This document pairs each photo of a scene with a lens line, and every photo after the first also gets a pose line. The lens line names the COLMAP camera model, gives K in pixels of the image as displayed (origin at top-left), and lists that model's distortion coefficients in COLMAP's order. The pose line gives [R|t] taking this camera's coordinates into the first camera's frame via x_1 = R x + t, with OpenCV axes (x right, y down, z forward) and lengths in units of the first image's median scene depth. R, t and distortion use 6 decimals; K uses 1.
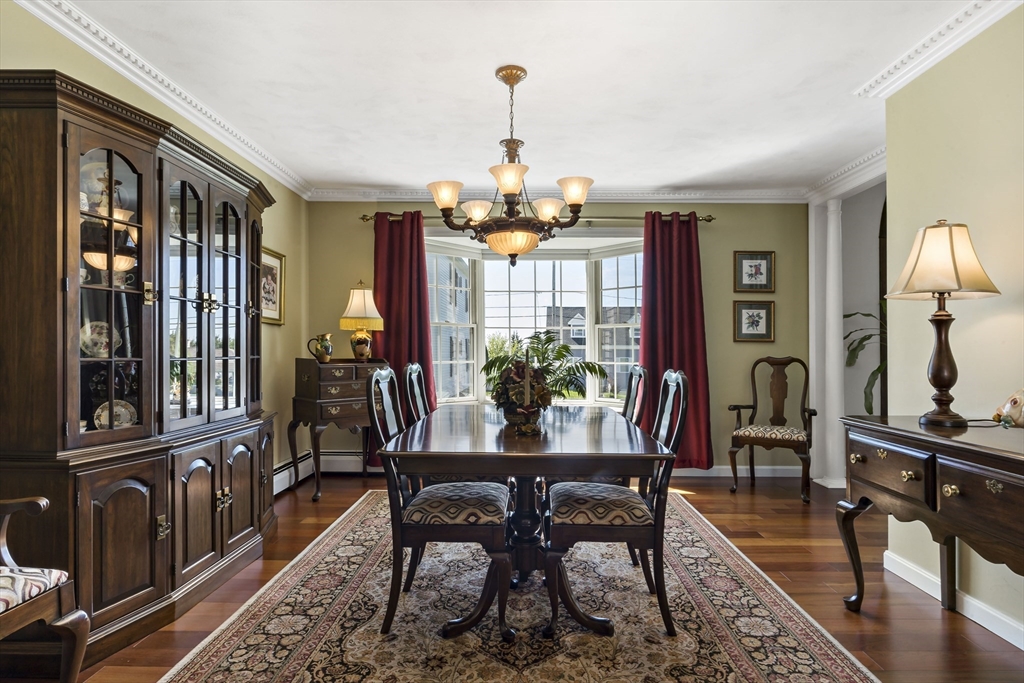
lens RADIAL K [[533.6, 0, 517.0], [0, 533.6, 345.6], [0, 0, 1]] dist [-0.009524, 0.001958]
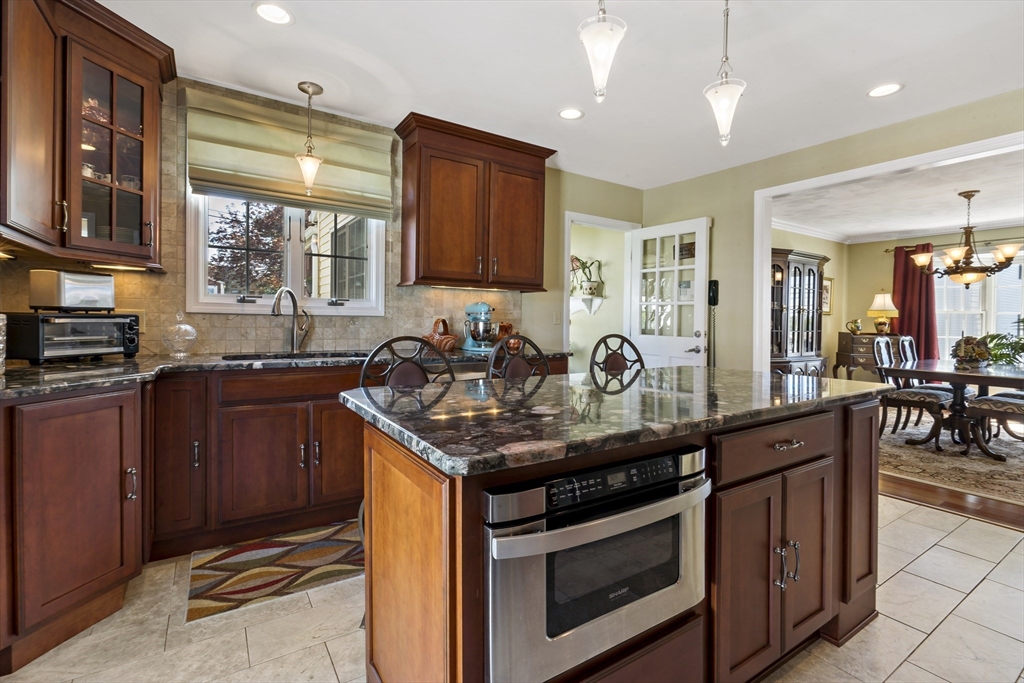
lens RADIAL K [[460.5, 0, 497.8], [0, 460.5, 330.9], [0, 0, 1]] dist [-0.000616, -0.000078]
pose [[0.524055, 0.027756, -0.851232, 0.371018], [-0.004786, 0.999549, 0.029645, -0.024807], [0.851671, -0.011462, 0.523951, -0.962215]]
